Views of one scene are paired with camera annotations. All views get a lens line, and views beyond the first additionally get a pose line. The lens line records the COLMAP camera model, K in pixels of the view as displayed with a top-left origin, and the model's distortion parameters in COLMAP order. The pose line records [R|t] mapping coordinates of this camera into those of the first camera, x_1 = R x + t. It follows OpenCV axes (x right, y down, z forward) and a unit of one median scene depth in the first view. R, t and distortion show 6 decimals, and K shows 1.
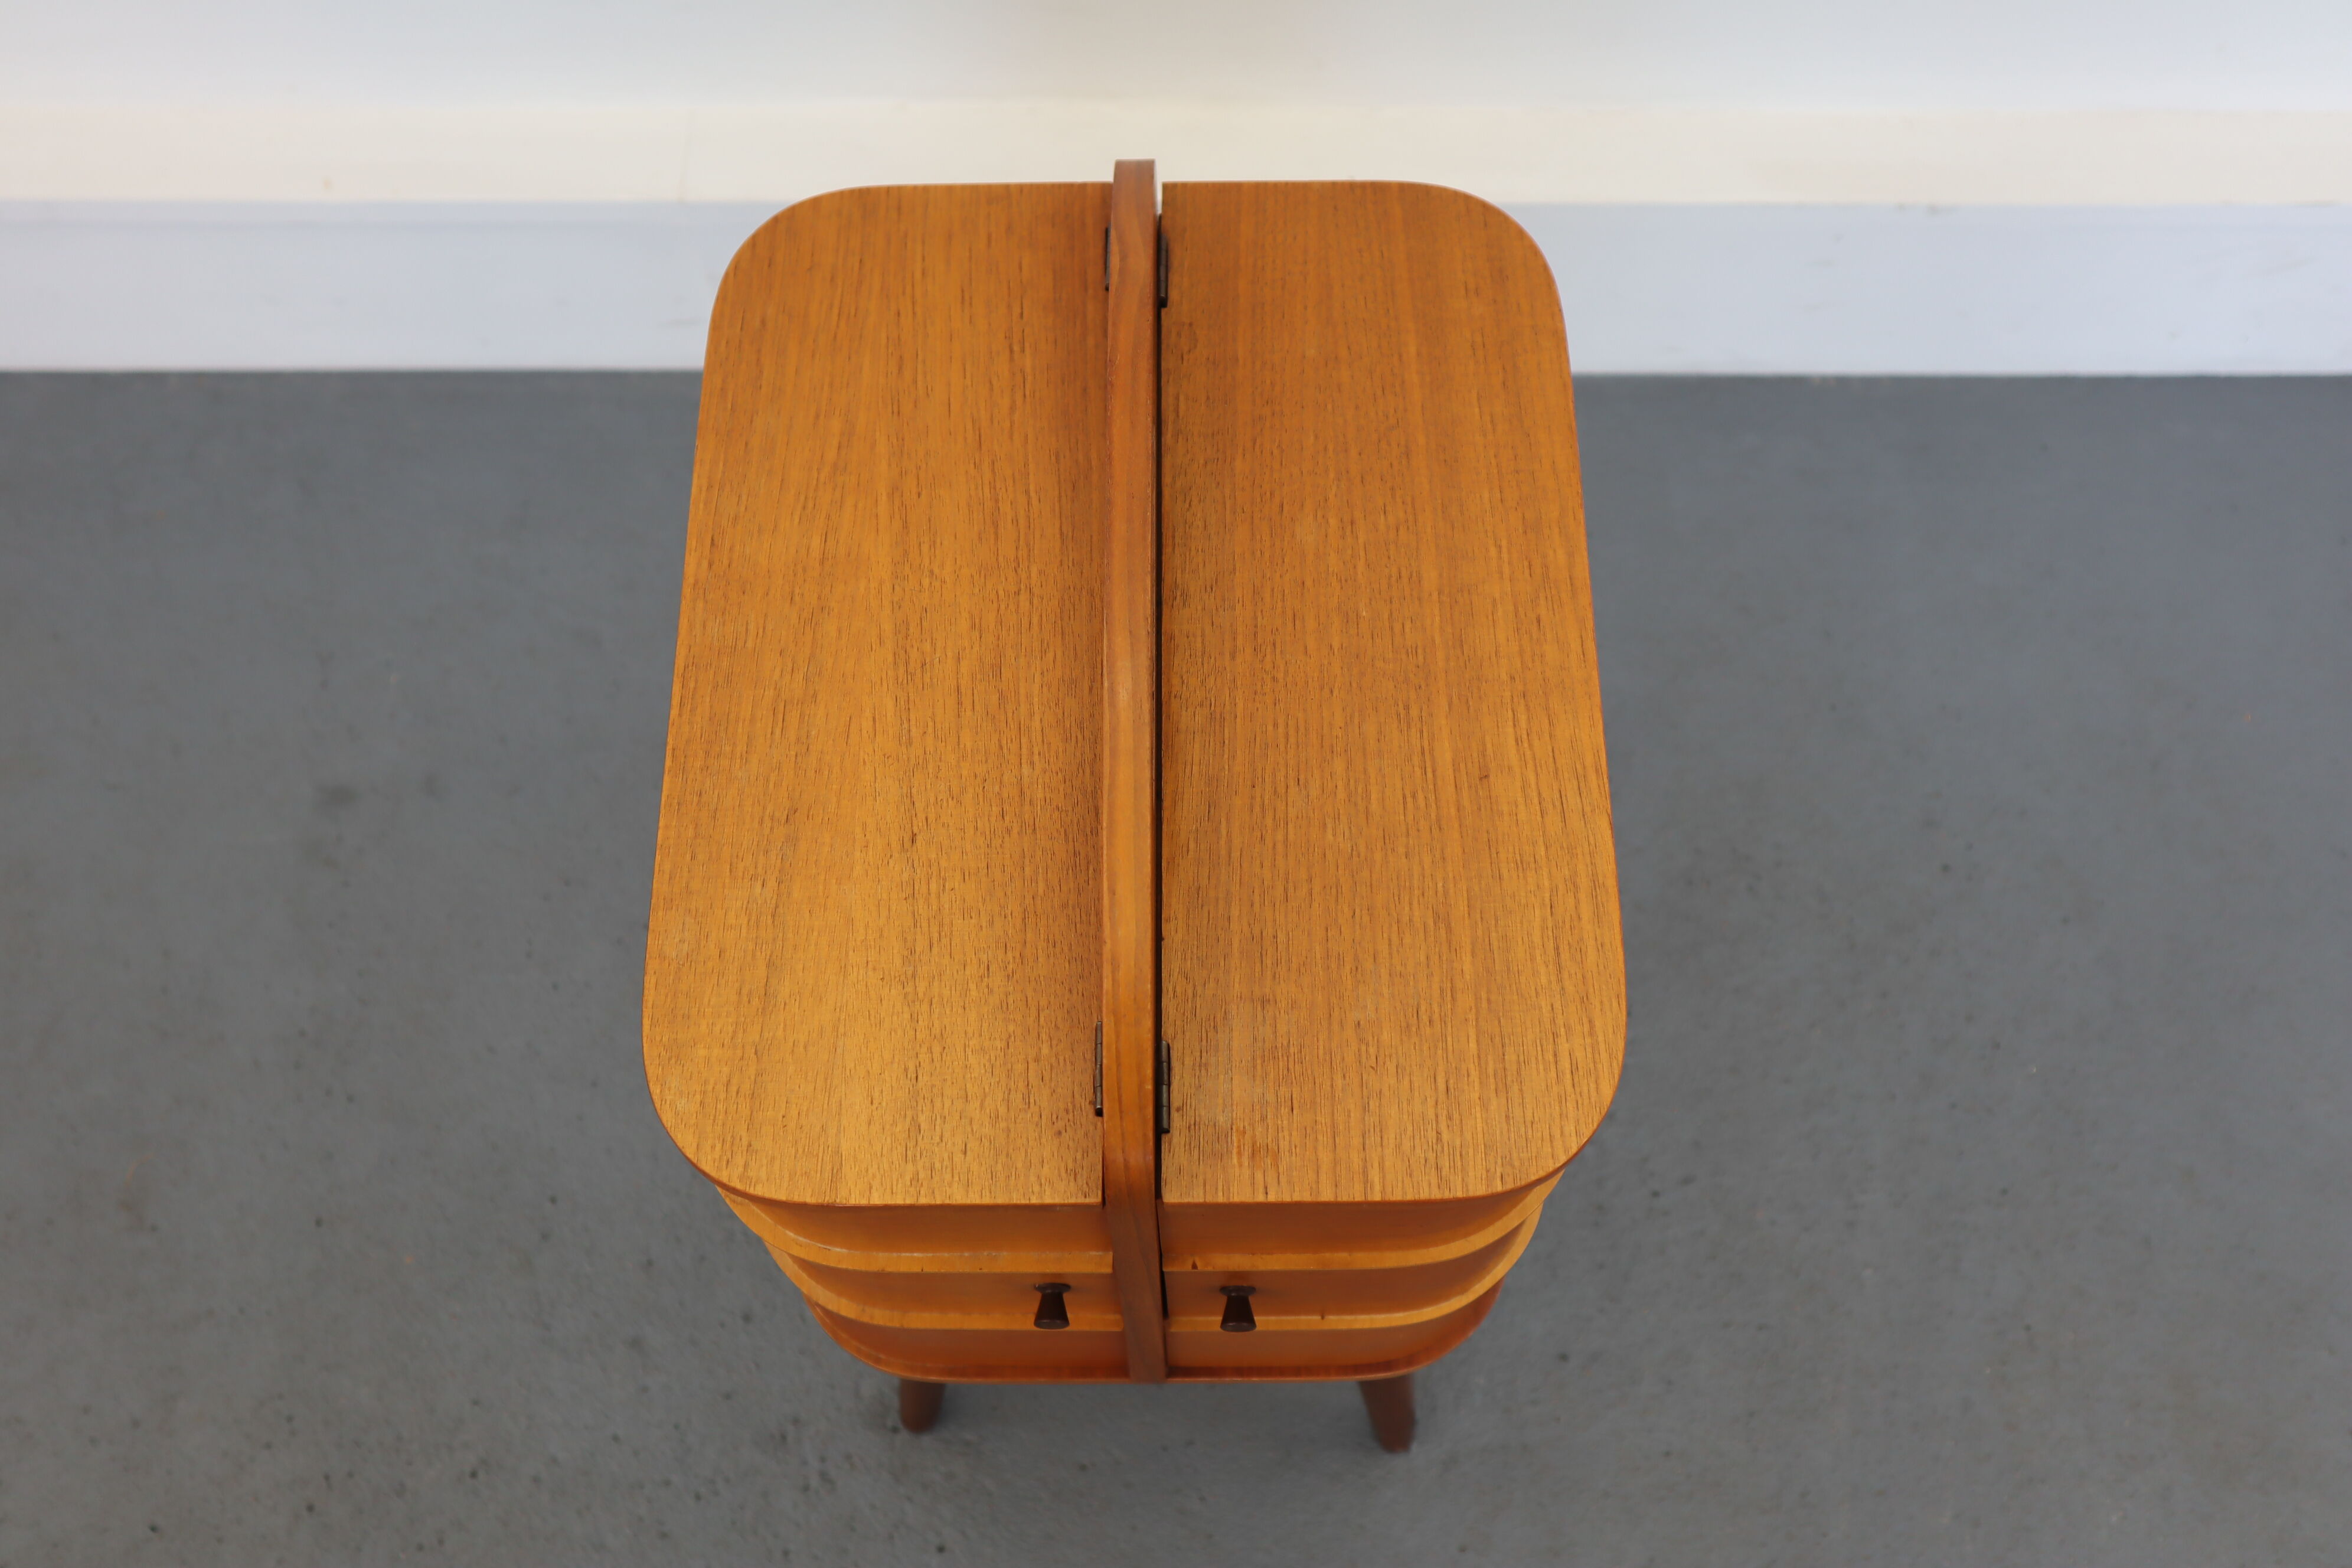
lens RADIAL K [[2368.5, 0, 1179.9], [0, 2368.5, 783.8], [0, 0, 1]] dist [-0.046637, 0.158610]
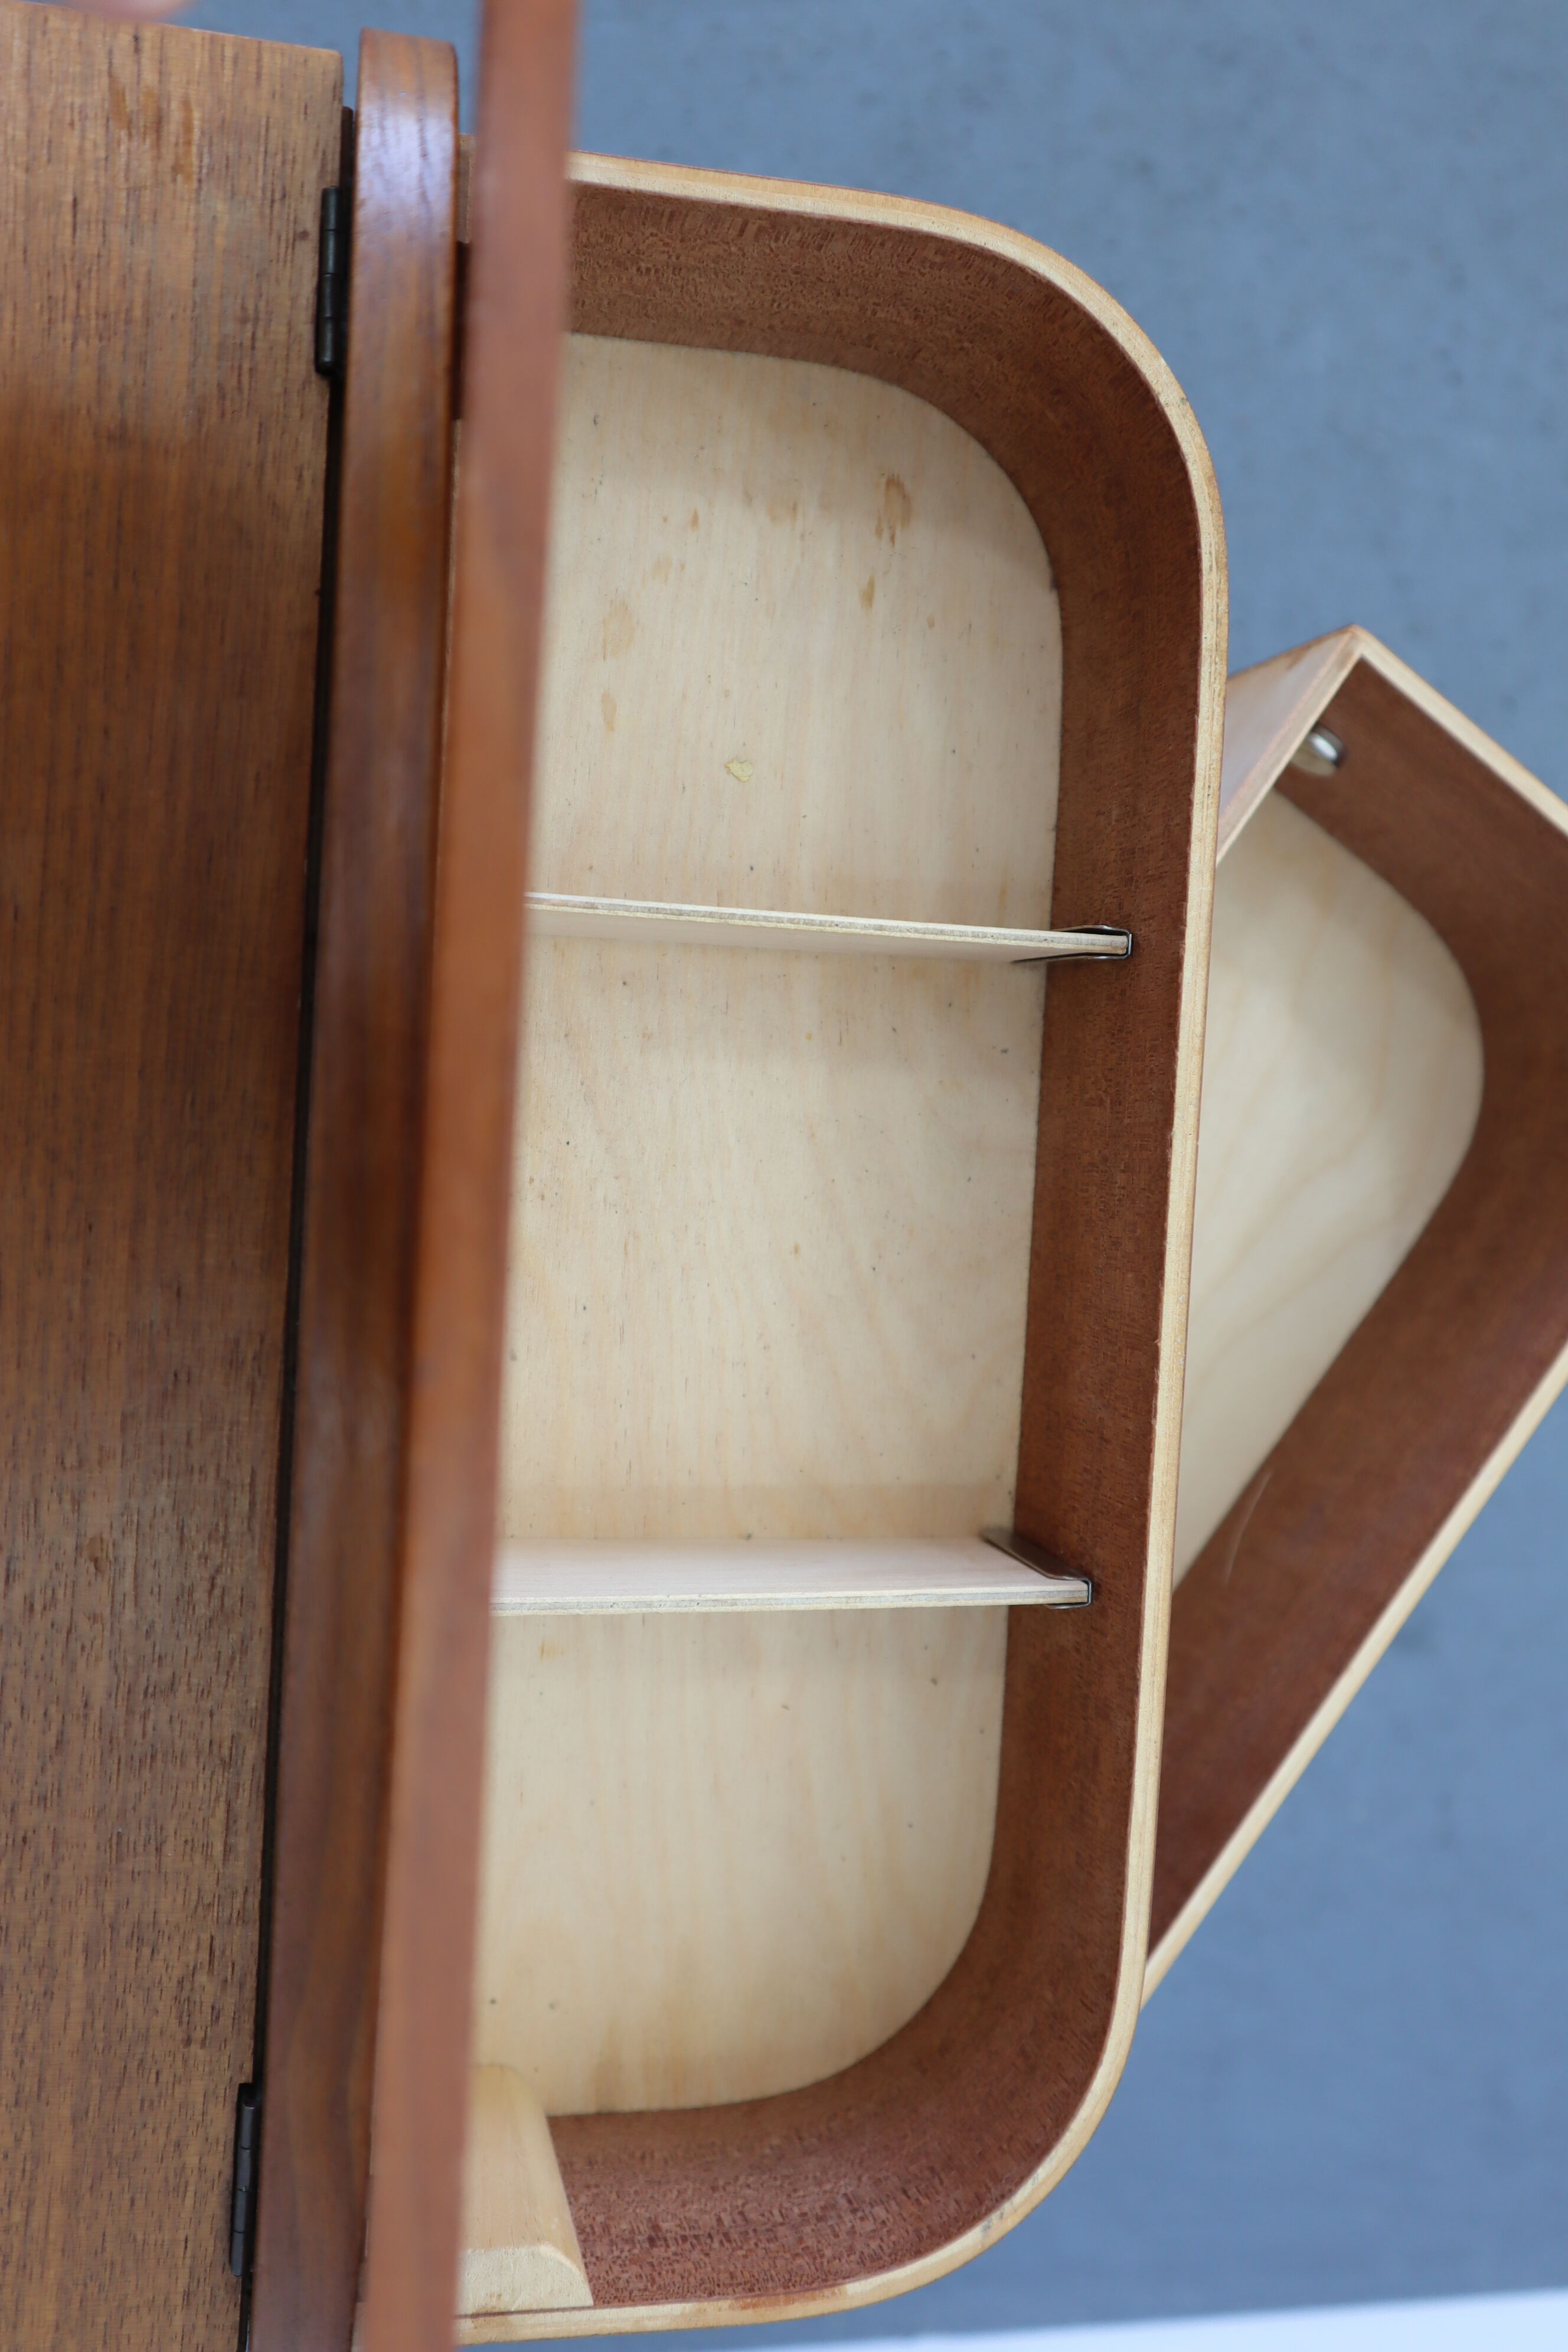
lens RADIAL K [[2368.5, 0, 784.0], [0, 2368.5, 1176.0], [0, 0, 1]] dist [-0.046637, 0.158610]
pose [[-0.977027, -0.048154, -0.207606, -0.005696], [-0.036311, -0.922282, 0.384809, -0.242746], [-0.210001, 0.383507, 0.899345, 0.557265]]
